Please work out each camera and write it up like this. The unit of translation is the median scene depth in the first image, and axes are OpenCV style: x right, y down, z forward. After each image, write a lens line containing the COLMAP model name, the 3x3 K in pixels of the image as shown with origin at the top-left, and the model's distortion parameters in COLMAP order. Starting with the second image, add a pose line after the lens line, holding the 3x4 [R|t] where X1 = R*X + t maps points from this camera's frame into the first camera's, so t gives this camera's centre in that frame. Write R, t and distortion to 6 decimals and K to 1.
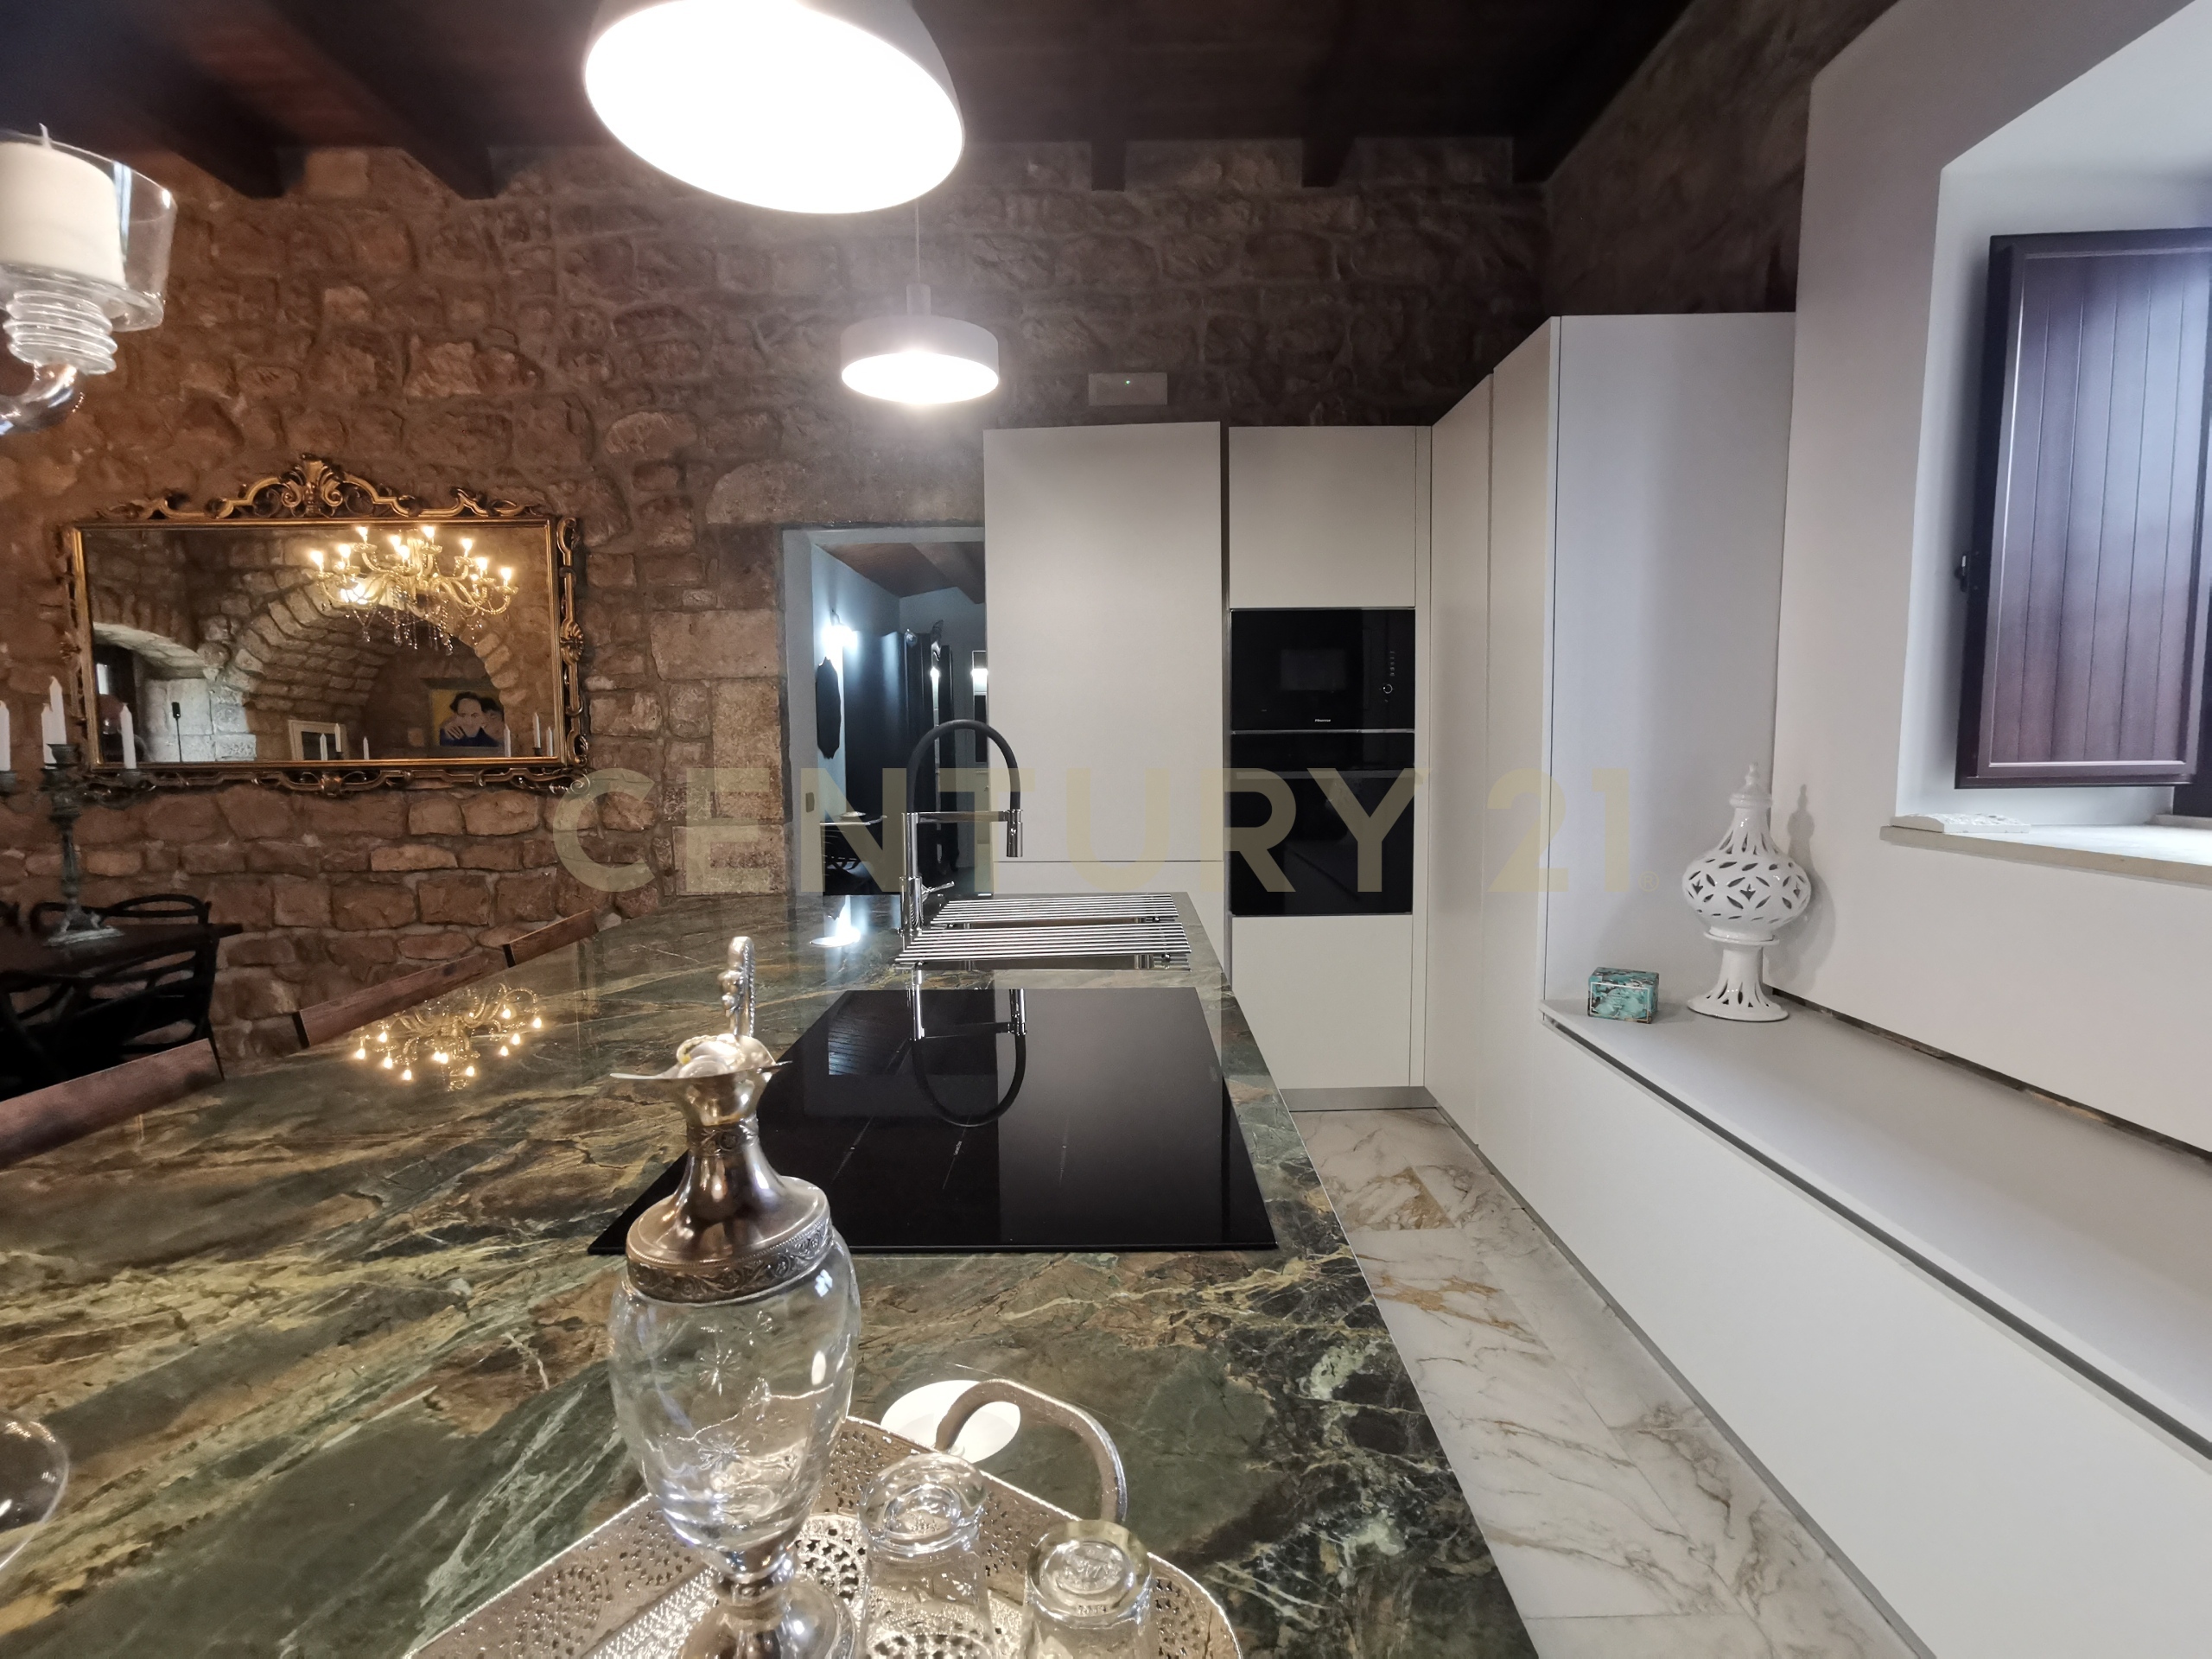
lens RADIAL K [[1063.4, 0, 1107.4], [0, 1063.4, 830.1], [0, 0, 1]] dist [-0.032681, 0.027598]
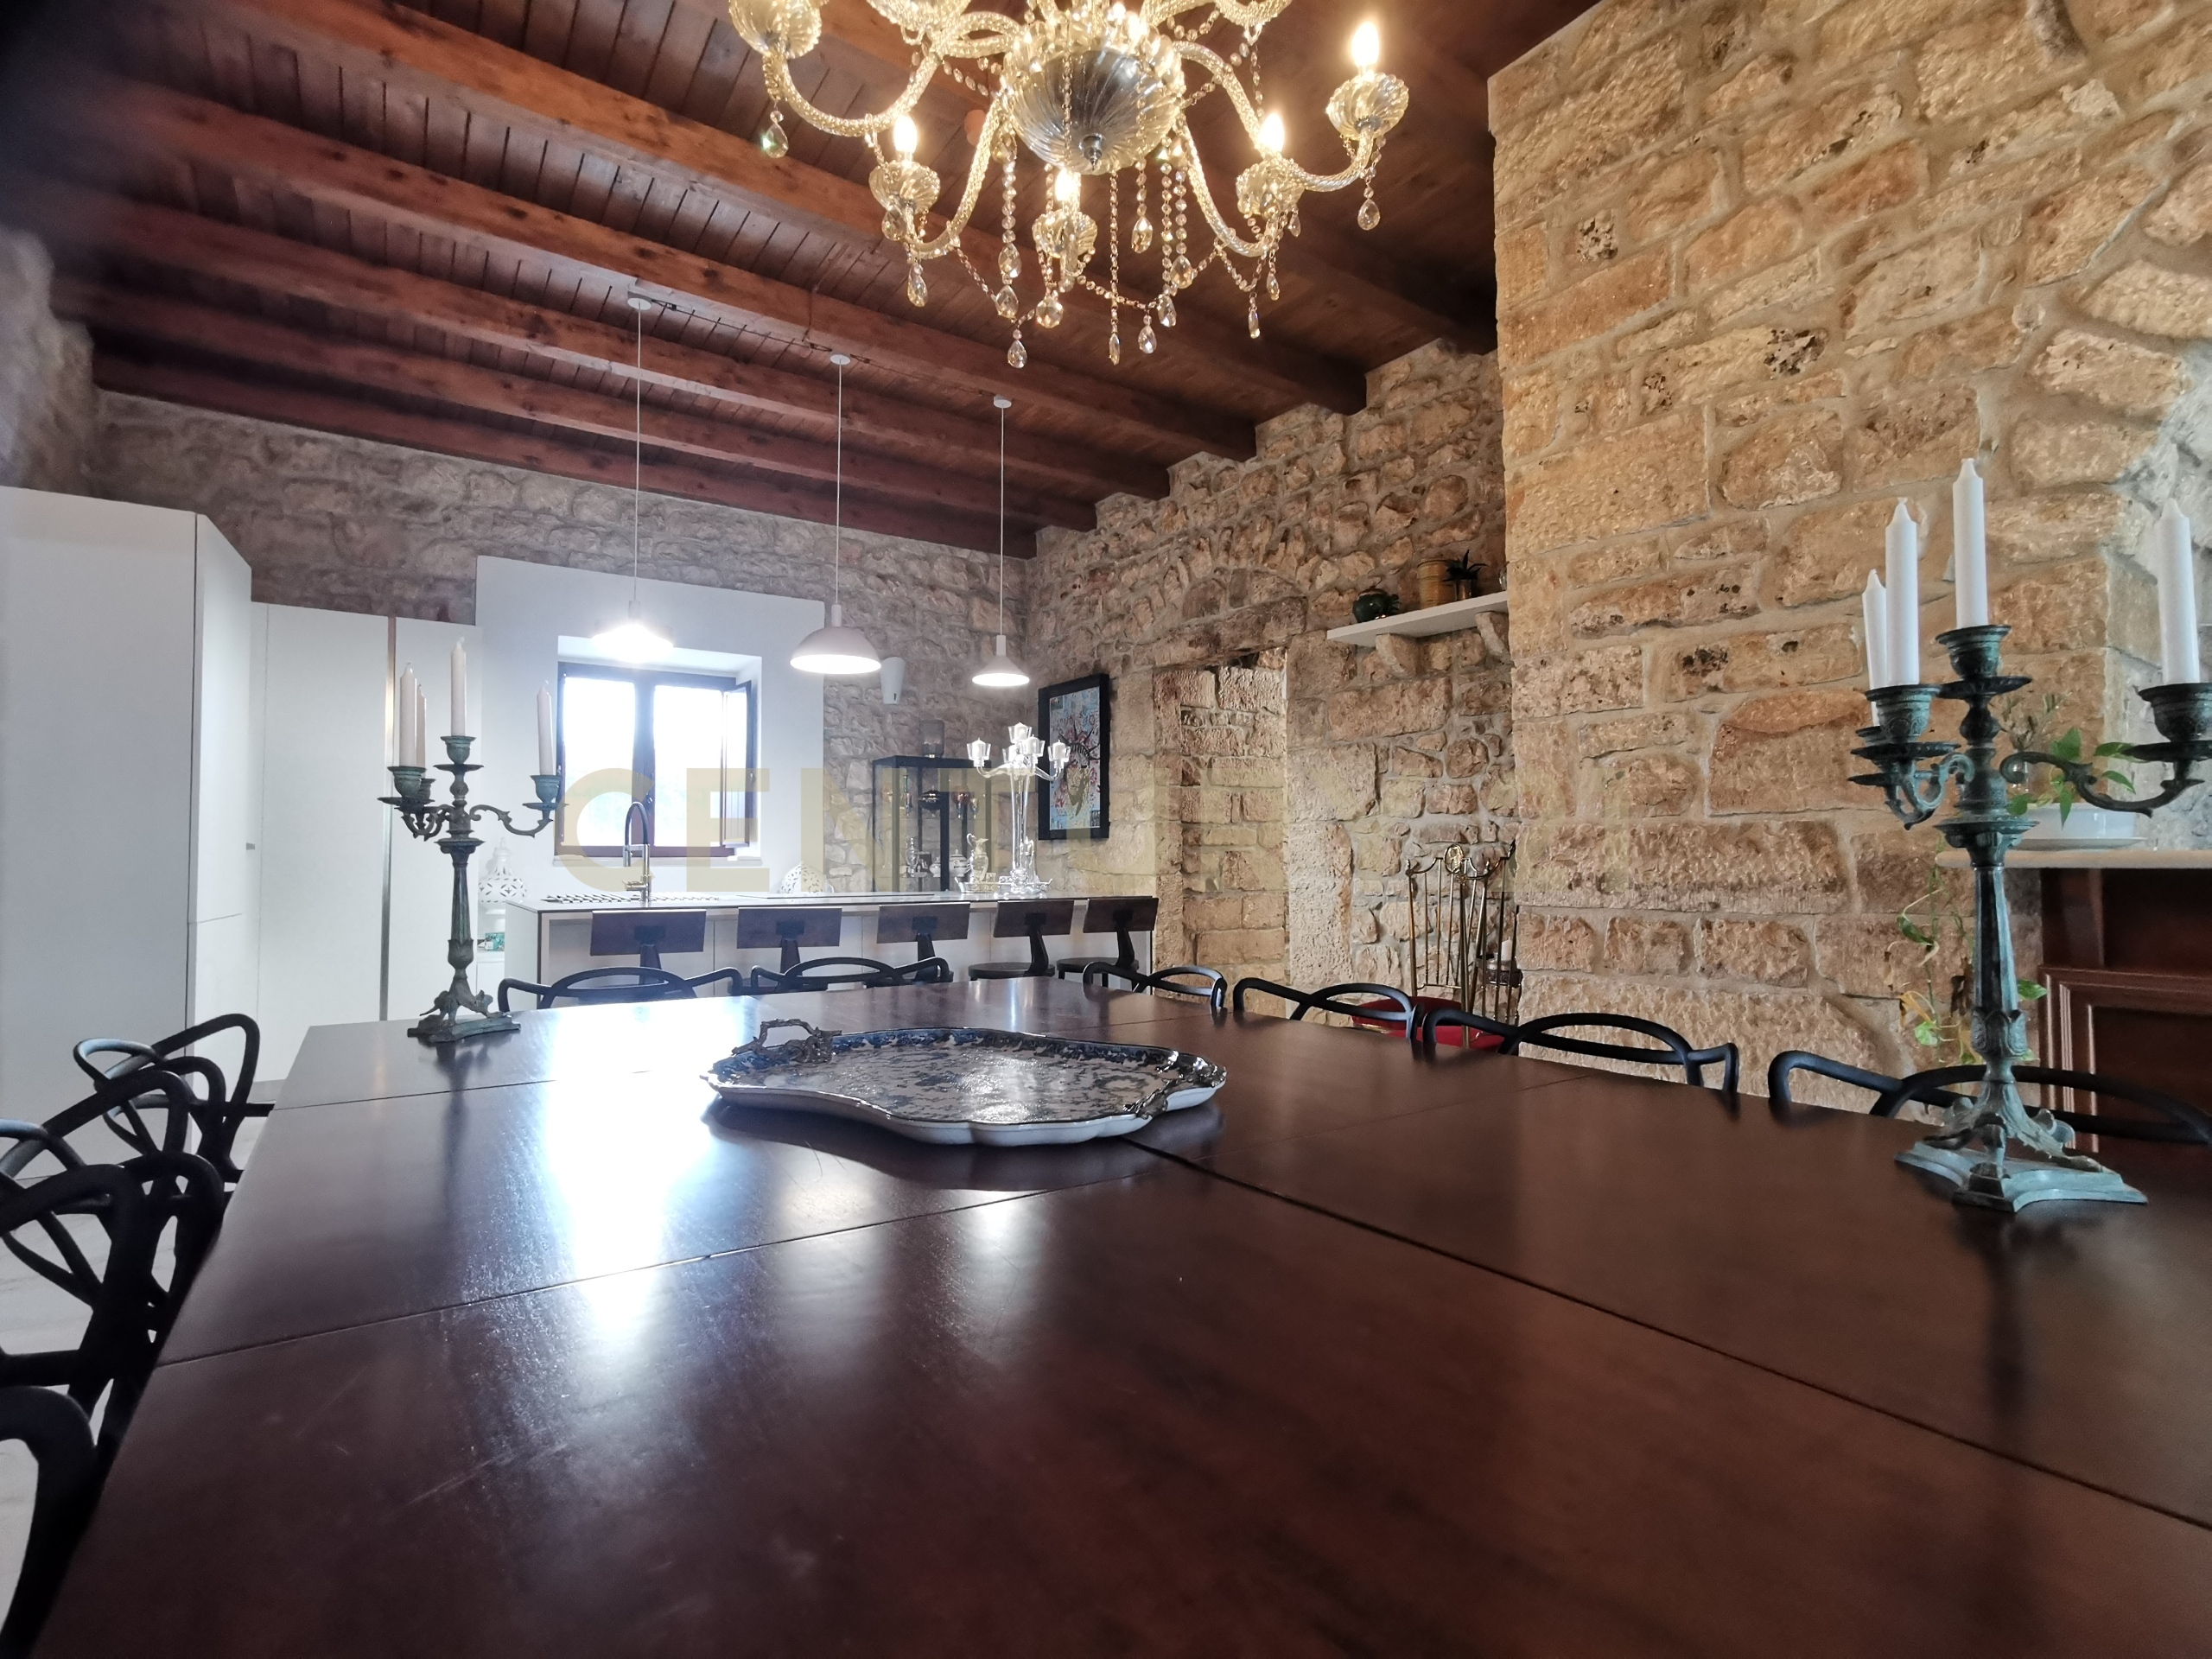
lens RADIAL K [[1063.4, 0, 1093.9], [0, 1063.4, 806.0], [0, 0, 1]] dist [-0.032681, 0.027598]
pose [[-0.557200, 0.057442, 0.828389, -1.491369], [0.087402, 0.996120, -0.010284, 0.004541], [-0.825766, 0.066673, -0.560058, 0.882063]]
